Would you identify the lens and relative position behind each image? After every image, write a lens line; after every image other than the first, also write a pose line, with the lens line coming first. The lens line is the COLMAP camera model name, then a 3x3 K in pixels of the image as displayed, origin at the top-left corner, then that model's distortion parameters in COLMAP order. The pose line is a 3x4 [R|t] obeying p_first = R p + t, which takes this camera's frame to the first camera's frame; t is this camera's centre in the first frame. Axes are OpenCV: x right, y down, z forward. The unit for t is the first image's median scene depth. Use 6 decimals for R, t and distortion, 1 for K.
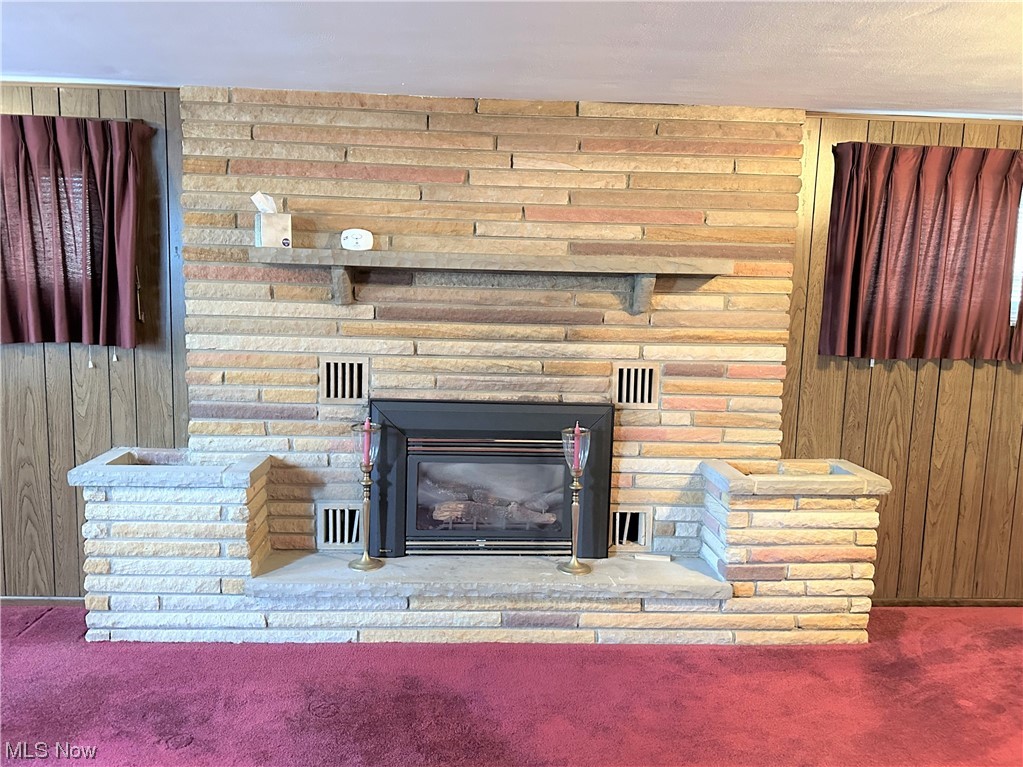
lens RADIAL K [[733.6, 0, 514.6], [0, 733.6, 391.7], [0, 0, 1]] dist [0.061855, -0.055835]
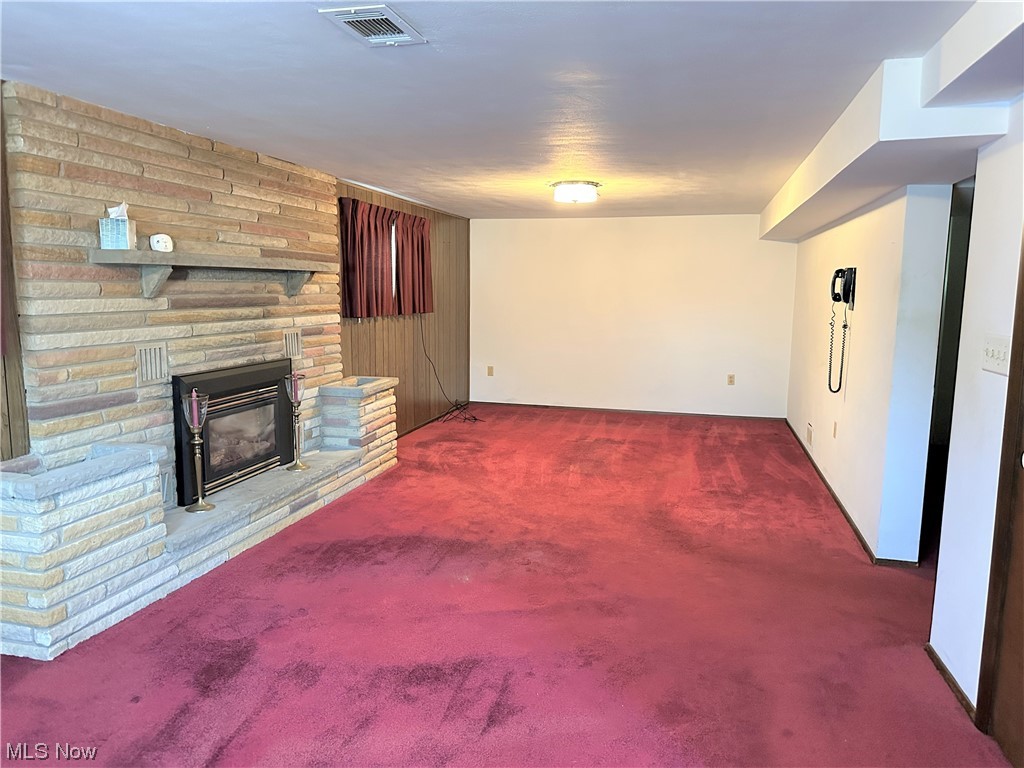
lens RADIAL K [[734.3, 0, 514.0], [0, 734.3, 388.9], [0, 0, 1]] dist [0.061855, -0.055835]
pose [[0.294980, -0.155793, 0.942717, -1.205501], [0.121165, 0.984752, 0.124827, -0.054875], [-0.947790, 0.077403, 0.309359, 0.103105]]
